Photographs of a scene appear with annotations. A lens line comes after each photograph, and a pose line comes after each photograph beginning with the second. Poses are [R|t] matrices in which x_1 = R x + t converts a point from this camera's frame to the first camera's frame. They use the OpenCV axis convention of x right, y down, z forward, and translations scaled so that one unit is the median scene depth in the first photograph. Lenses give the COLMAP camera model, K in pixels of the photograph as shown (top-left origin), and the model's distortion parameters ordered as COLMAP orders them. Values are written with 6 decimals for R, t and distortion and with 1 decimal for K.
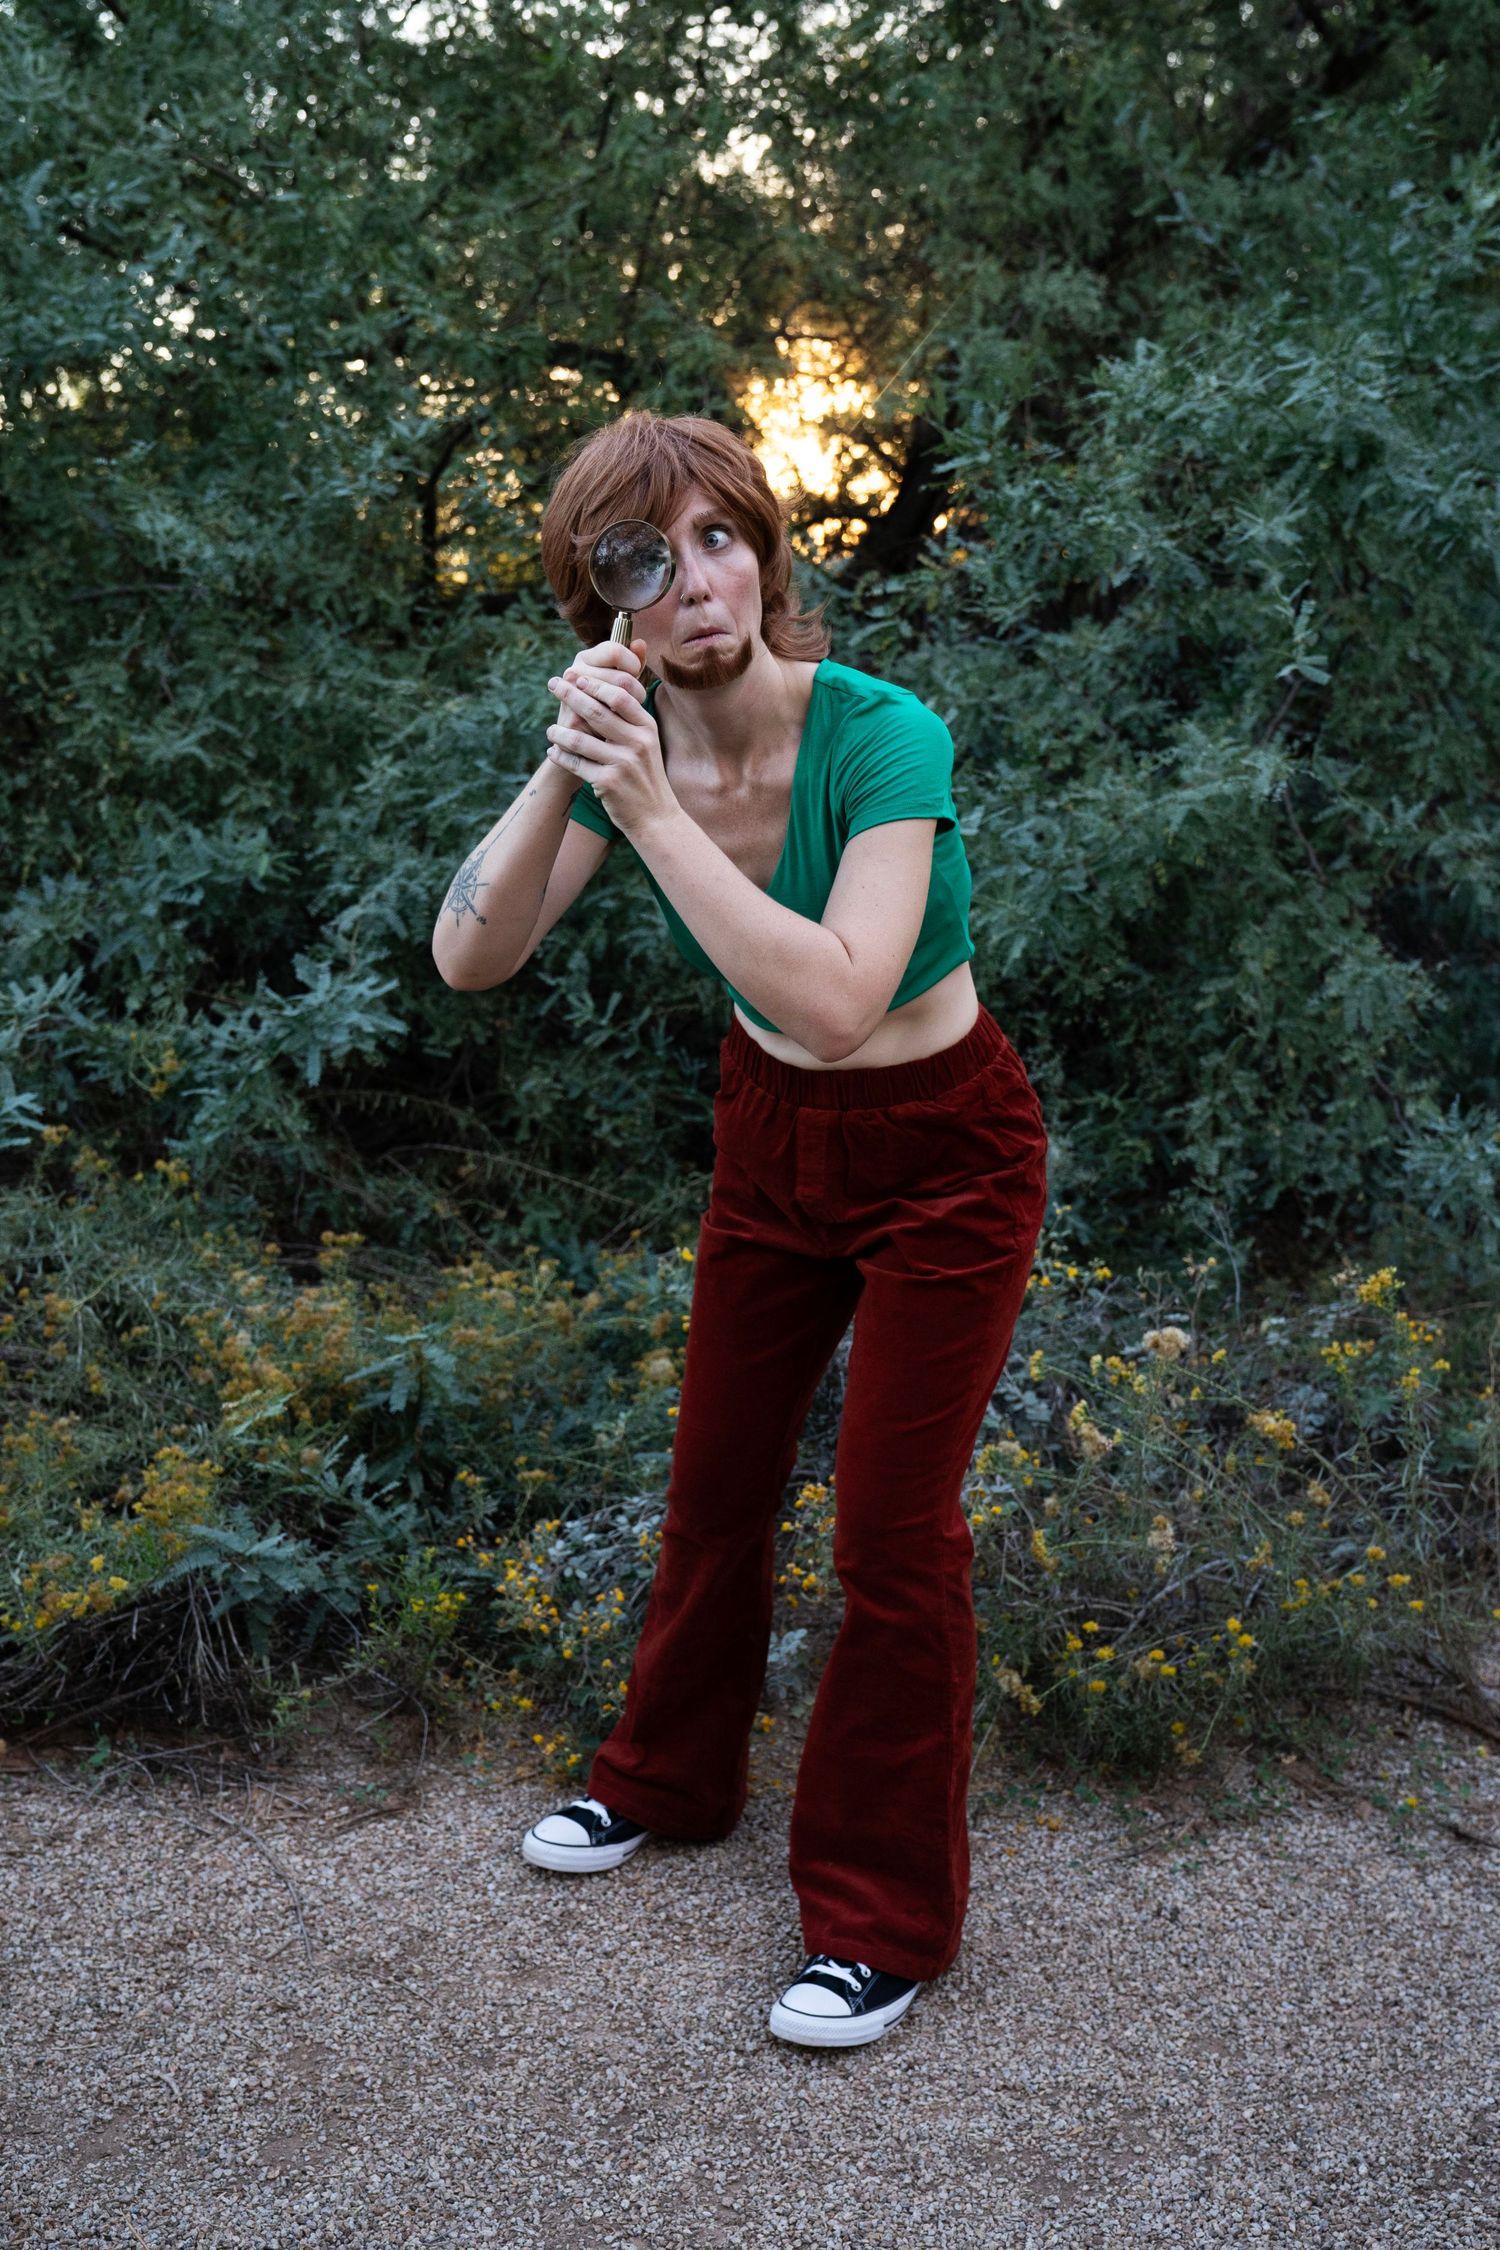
lens RADIAL K [[2531.6, 0, 760.1], [0, 2531.6, 1119.1], [0, 0, 1]] dist [0.123671, 0.000000]
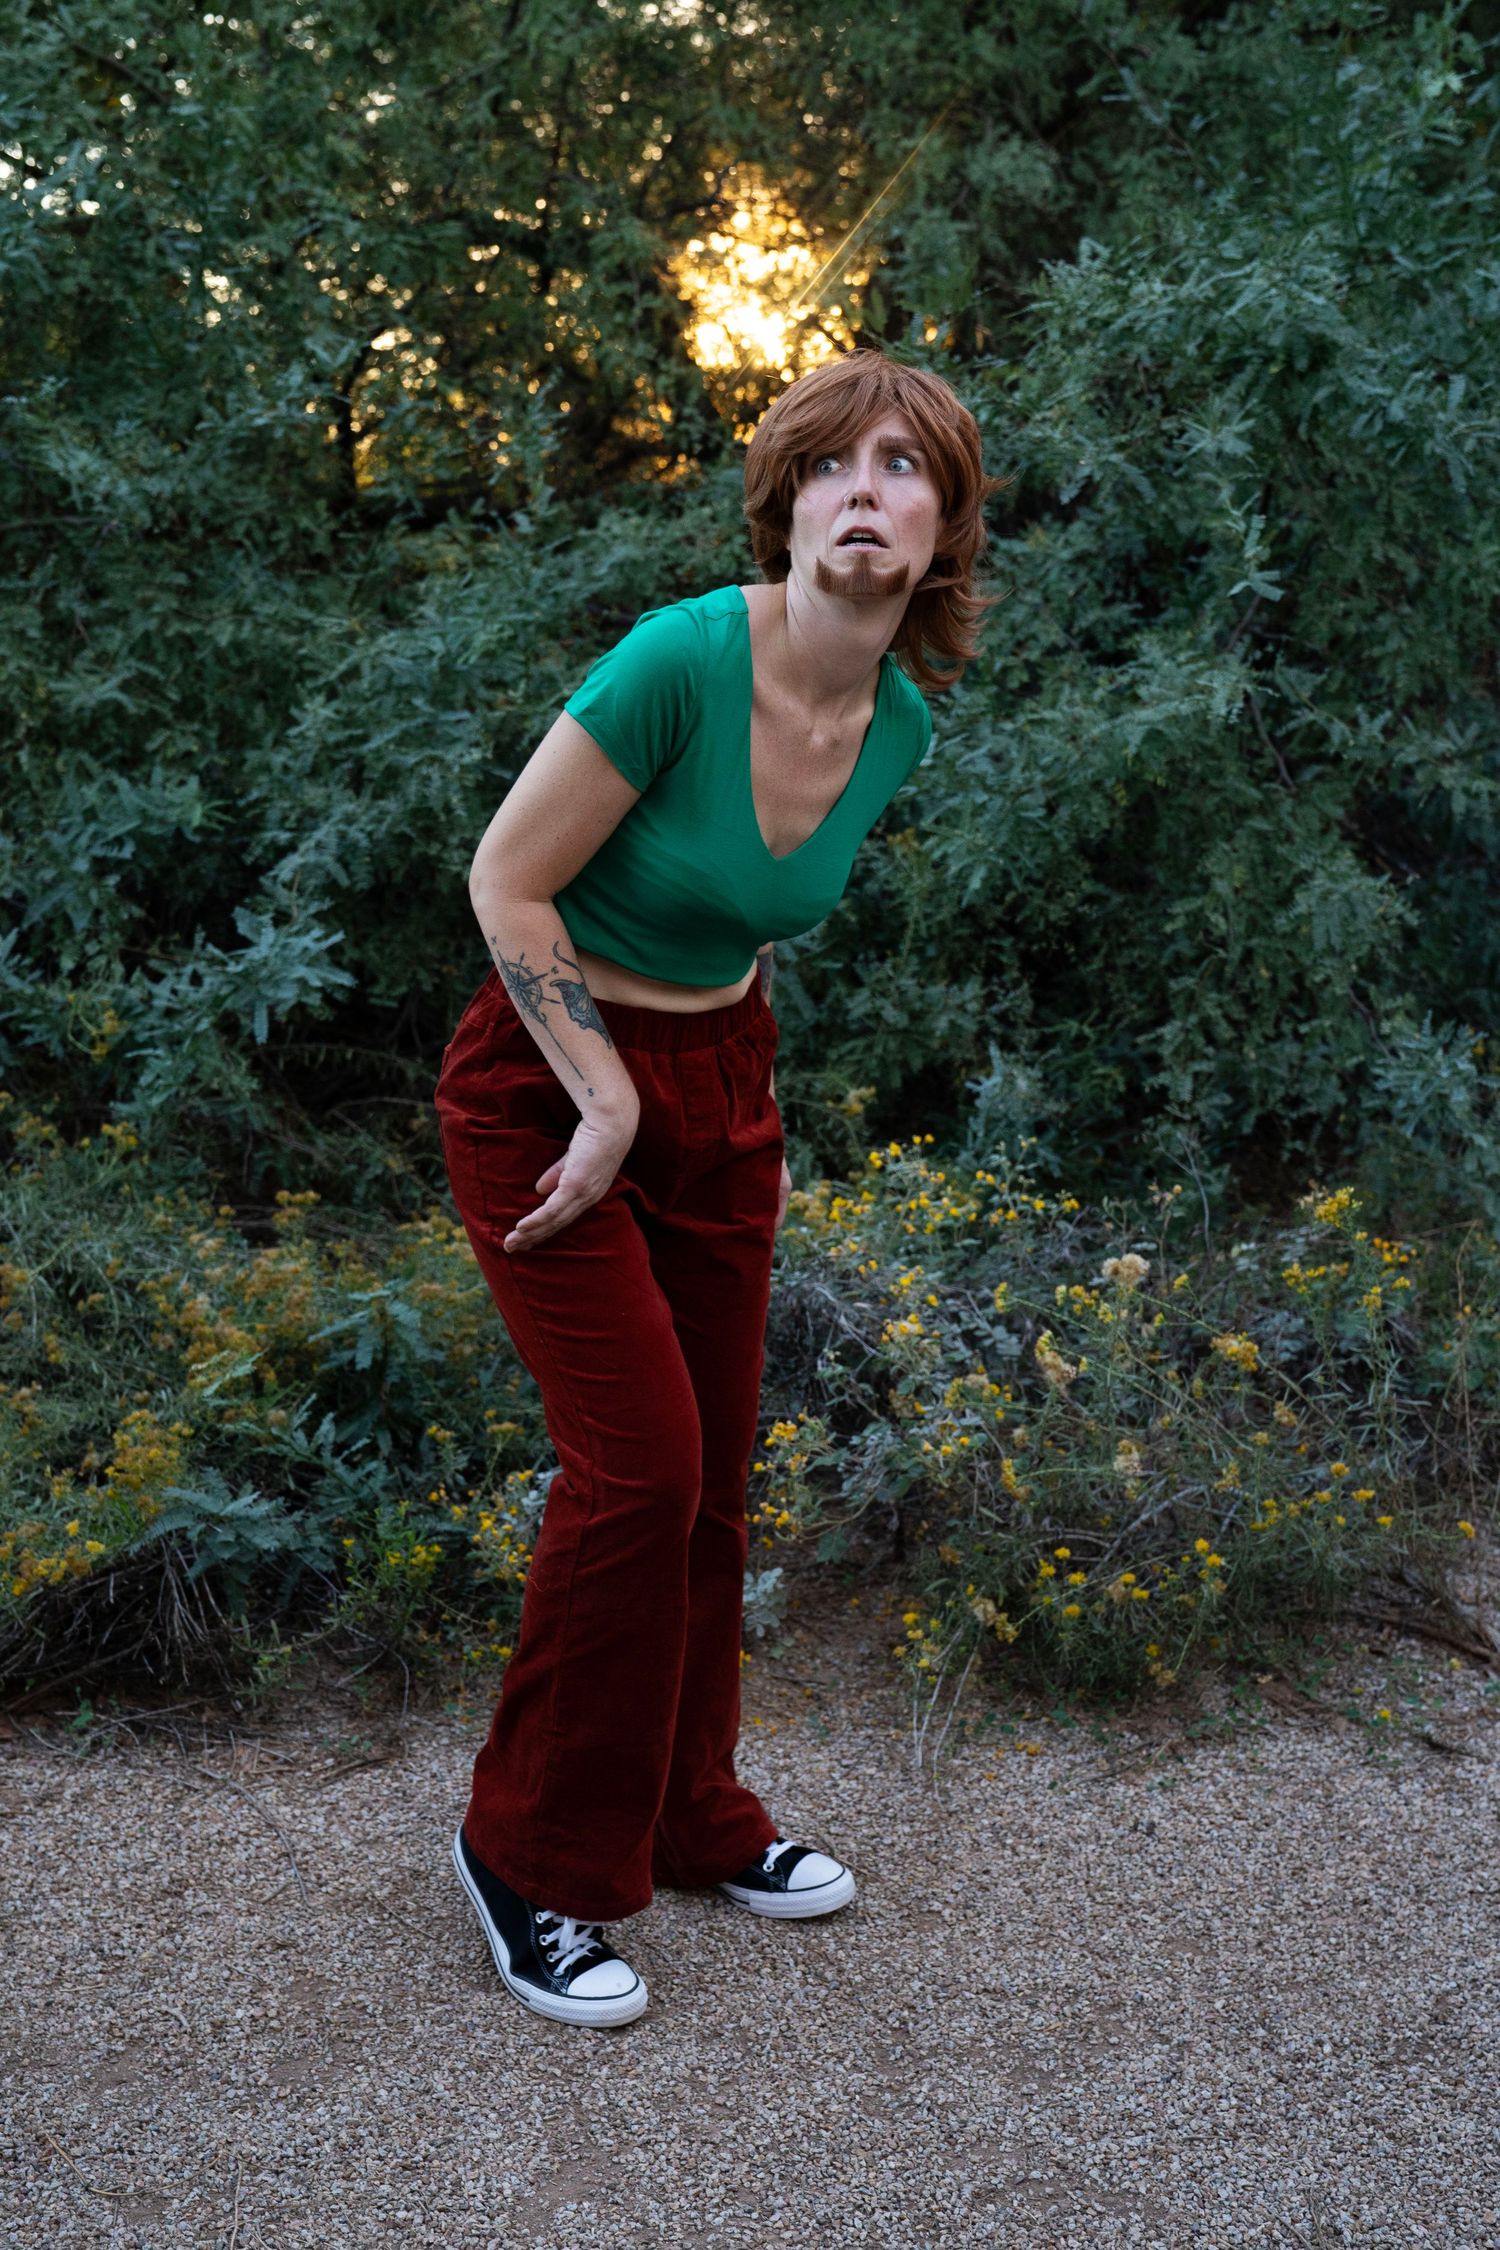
lens RADIAL K [[2824.1, 0, 747.8], [0, 2824.1, 1101.5], [0, 0, 1]] dist [0.185547, 0.000000]
pose [[0.999350, -0.035305, 0.007262, 0.002964], [0.035176, 0.999232, 0.017277, -0.003590], [-0.007867, -0.017010, 0.999824, -0.116583]]
